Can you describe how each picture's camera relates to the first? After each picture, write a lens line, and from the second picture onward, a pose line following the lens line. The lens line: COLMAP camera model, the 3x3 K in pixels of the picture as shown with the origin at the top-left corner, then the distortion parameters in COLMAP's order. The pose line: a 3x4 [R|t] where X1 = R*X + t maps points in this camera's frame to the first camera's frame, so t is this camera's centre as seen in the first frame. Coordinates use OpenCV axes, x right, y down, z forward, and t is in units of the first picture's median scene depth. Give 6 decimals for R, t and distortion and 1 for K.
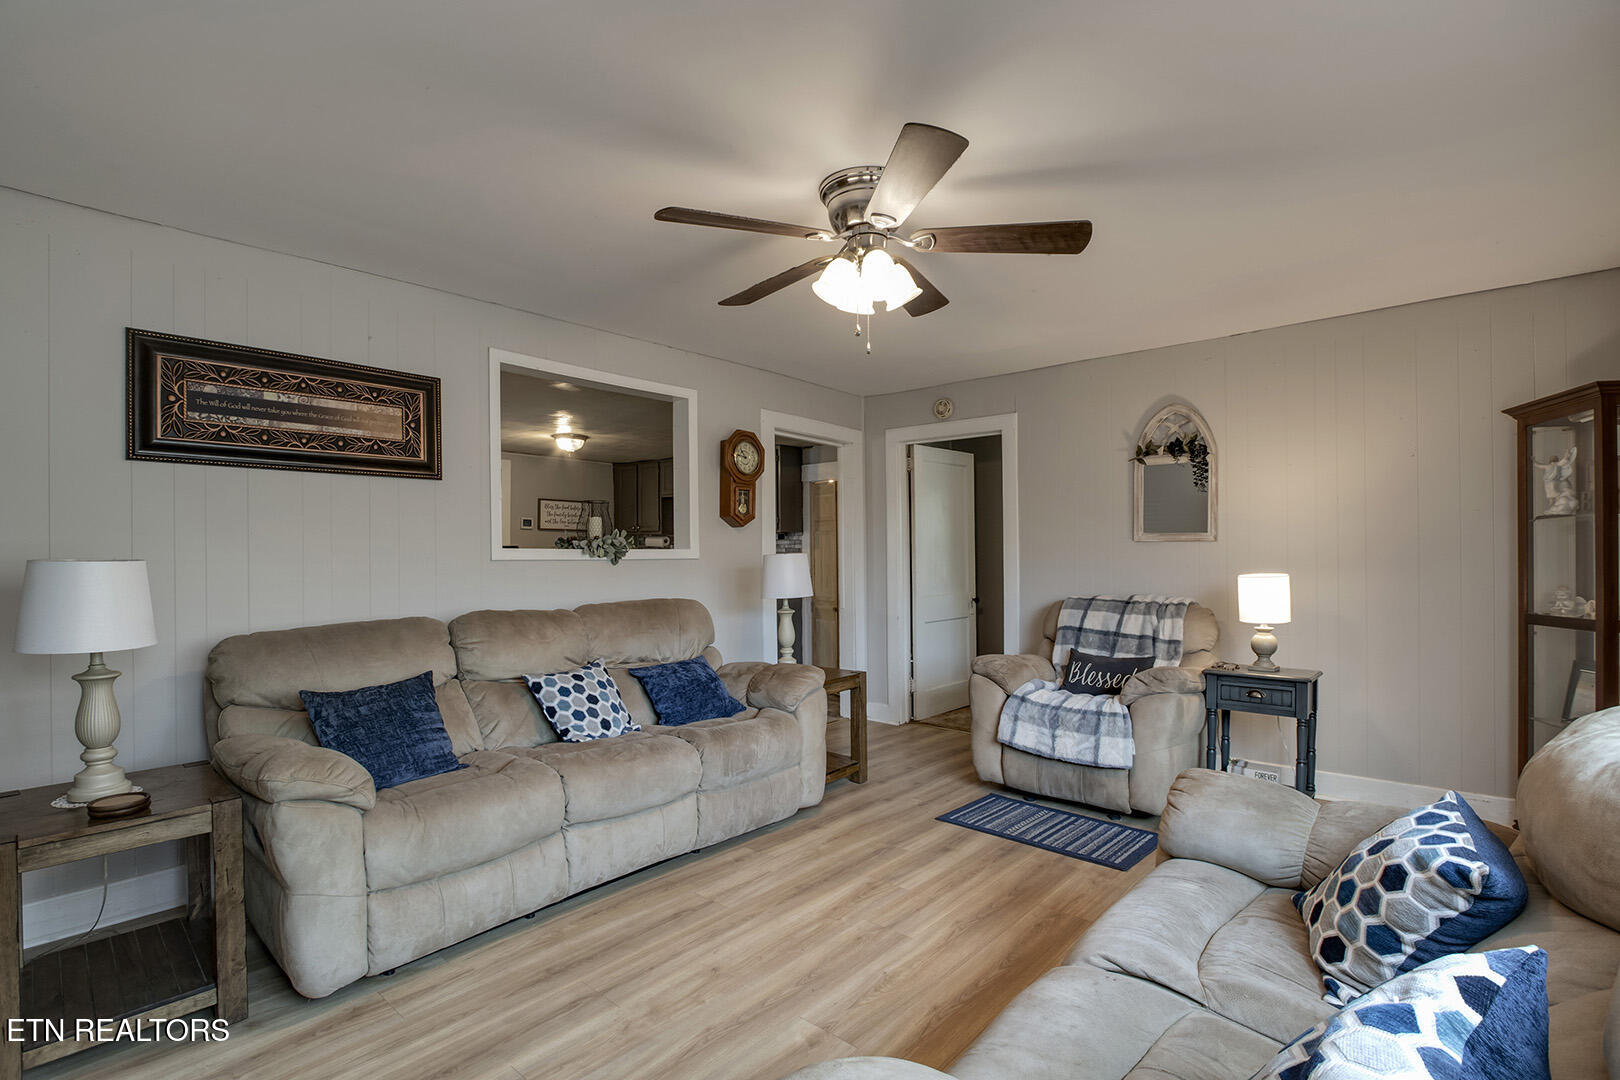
lens RADIAL K [[751.5, 0, 816.4], [0, 751.5, 551.5], [0, 0, 1]] dist [-0.025648, 0.001595]
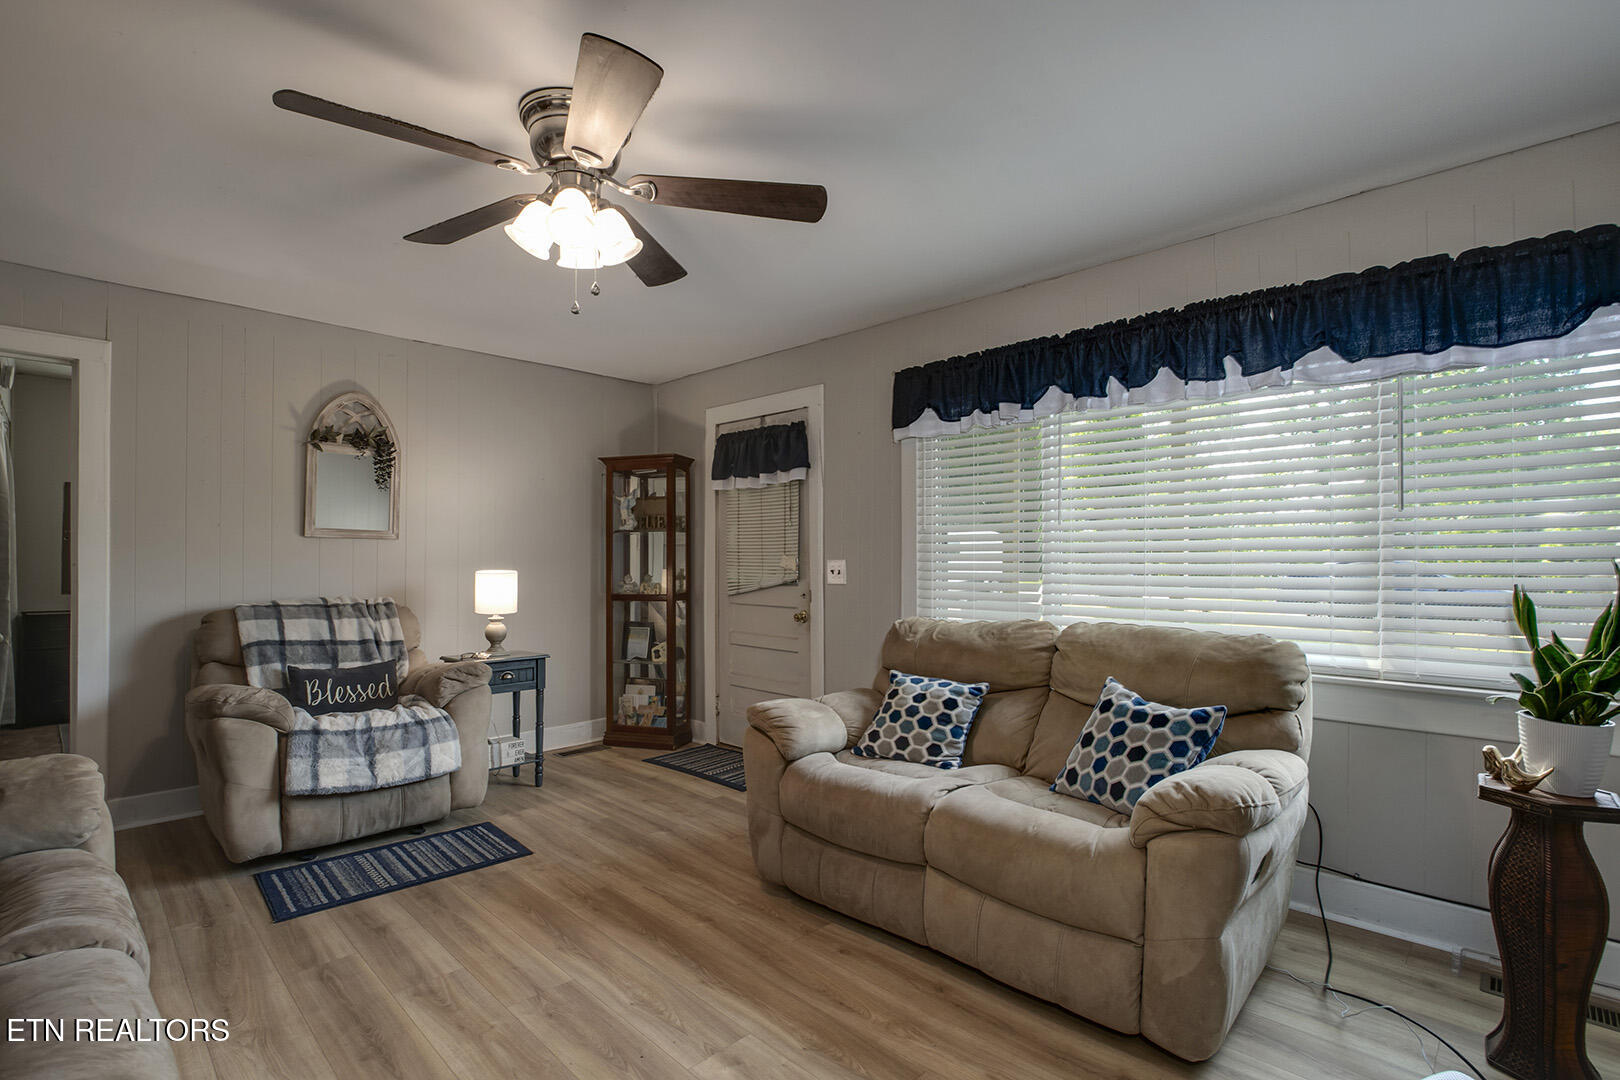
lens RADIAL K [[751.5, 0, 809.0], [0, 751.5, 550.7], [0, 0, 1]] dist [-0.025648, 0.001595]
pose [[0.053285, 0.015056, 0.998466, -0.527081], [-0.012380, 0.999819, -0.014416, 0.010482], [-0.998503, -0.011593, 0.053462, 0.475481]]
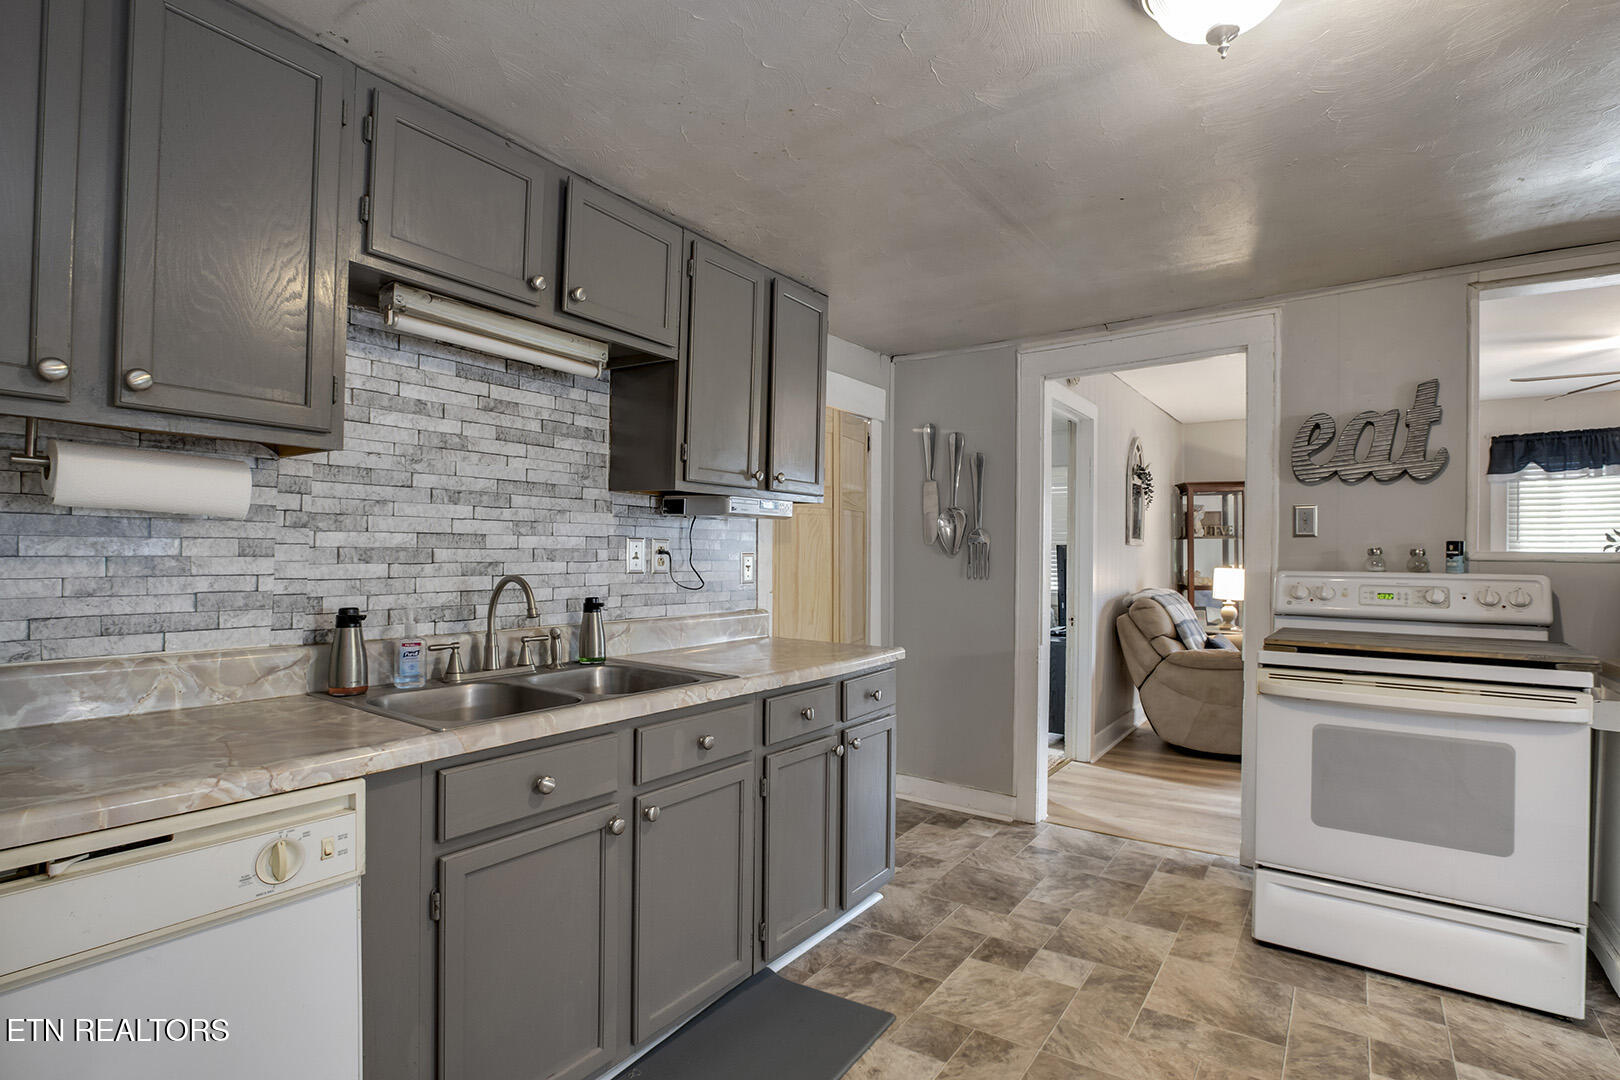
lens RADIAL K [[779.7, 0, 795.3], [0, 779.7, 543.5], [0, 0, 1]] dist [-0.016890, 0.002304]
pose [[-0.093661, 0.008544, 0.995567, -1.014193], [-0.011716, 0.999884, -0.009683, 0.002974], [-0.995535, -0.012571, -0.093550, 2.157019]]
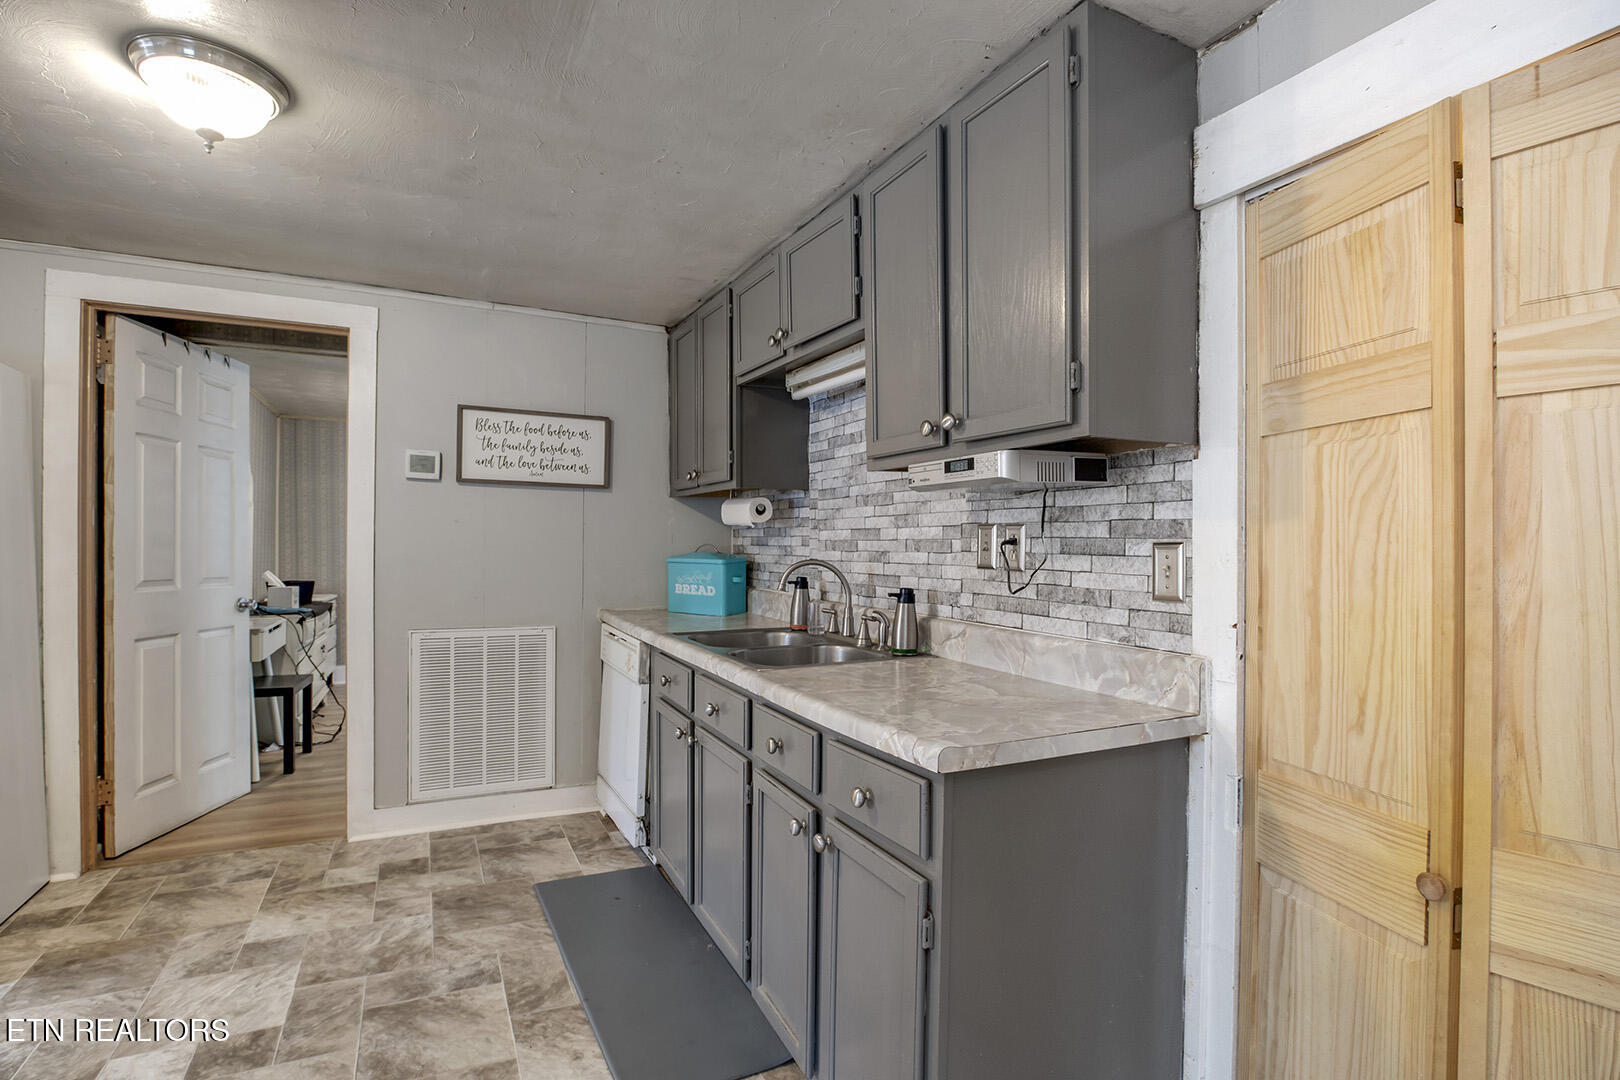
lens RADIAL K [[779.7, 0, 818.0], [0, 779.7, 546.1], [0, 0, 1]] dist [-0.016890, 0.002304]
pose [[0.930779, 0.007186, -0.365511, -0.110470], [-0.005963, 0.999972, 0.004476, 0.007103], [0.365533, -0.001986, 0.930796, 1.594894]]
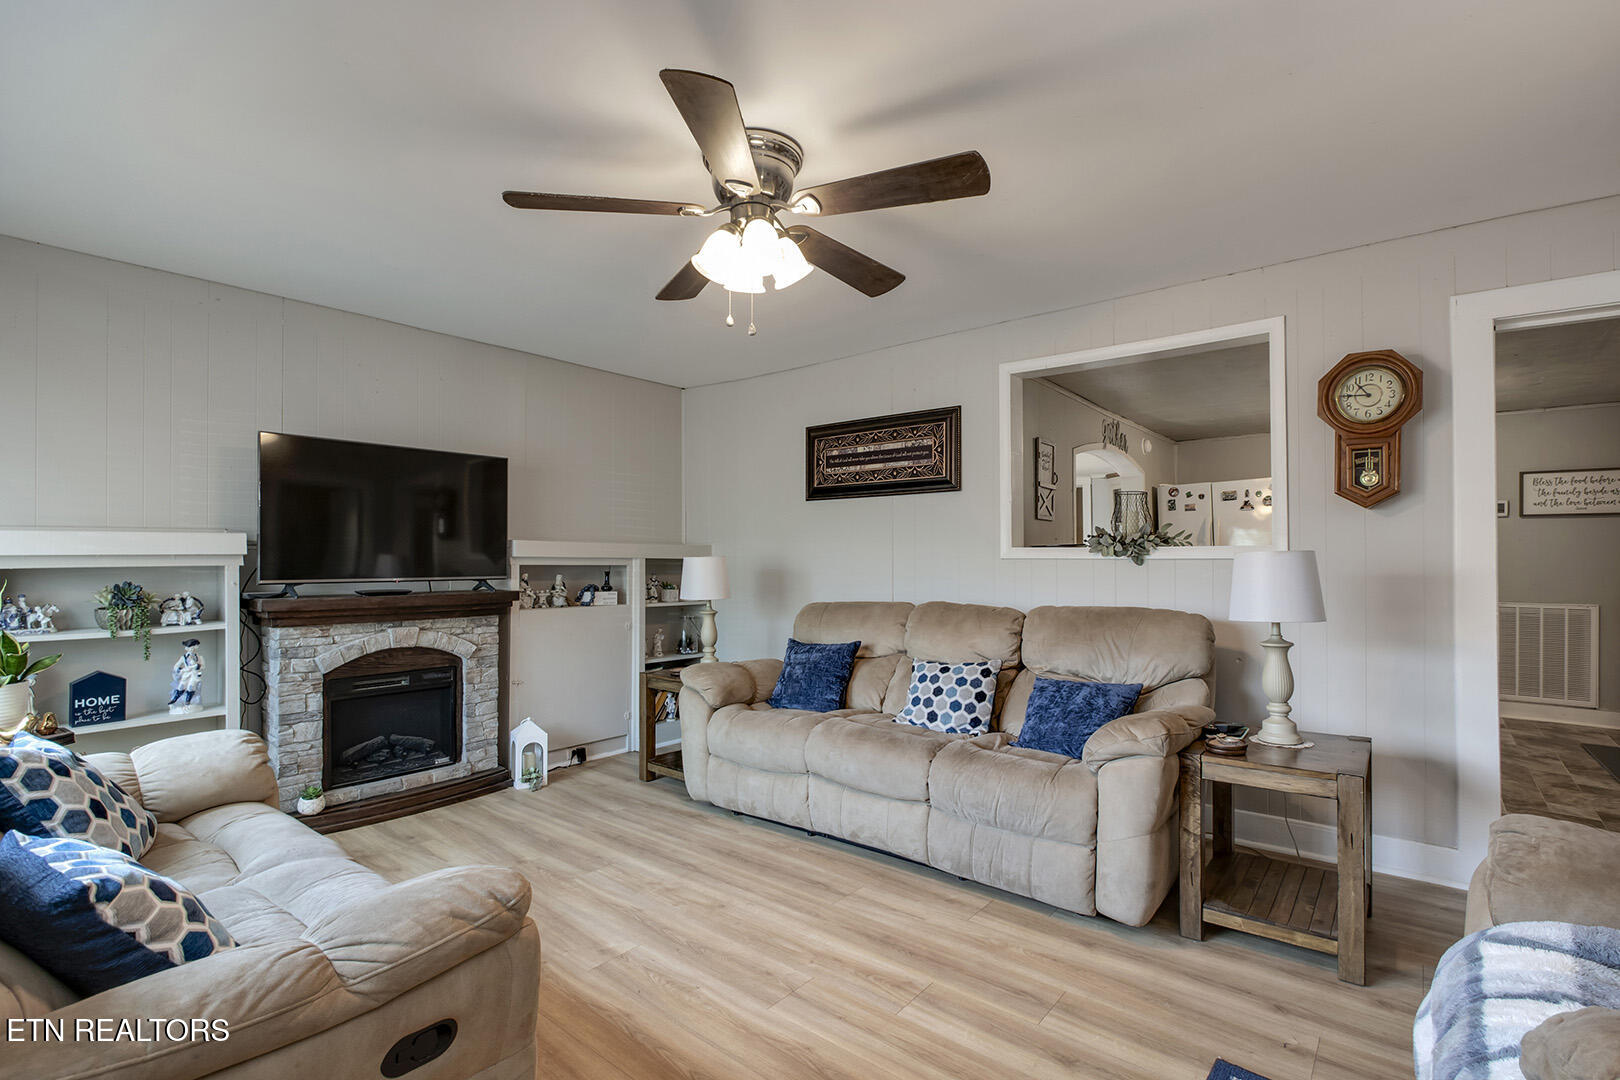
lens RADIAL K [[751.5, 0, 810.1], [0, 751.5, 552.3], [0, 0, 1]] dist [-0.025648, 0.001595]
pose [[0.029224, 0.001291, -0.999572, 0.683481], [0.007661, 0.999970, 0.001515, -0.000943], [0.999544, -0.007702, 0.029213, 0.720590]]
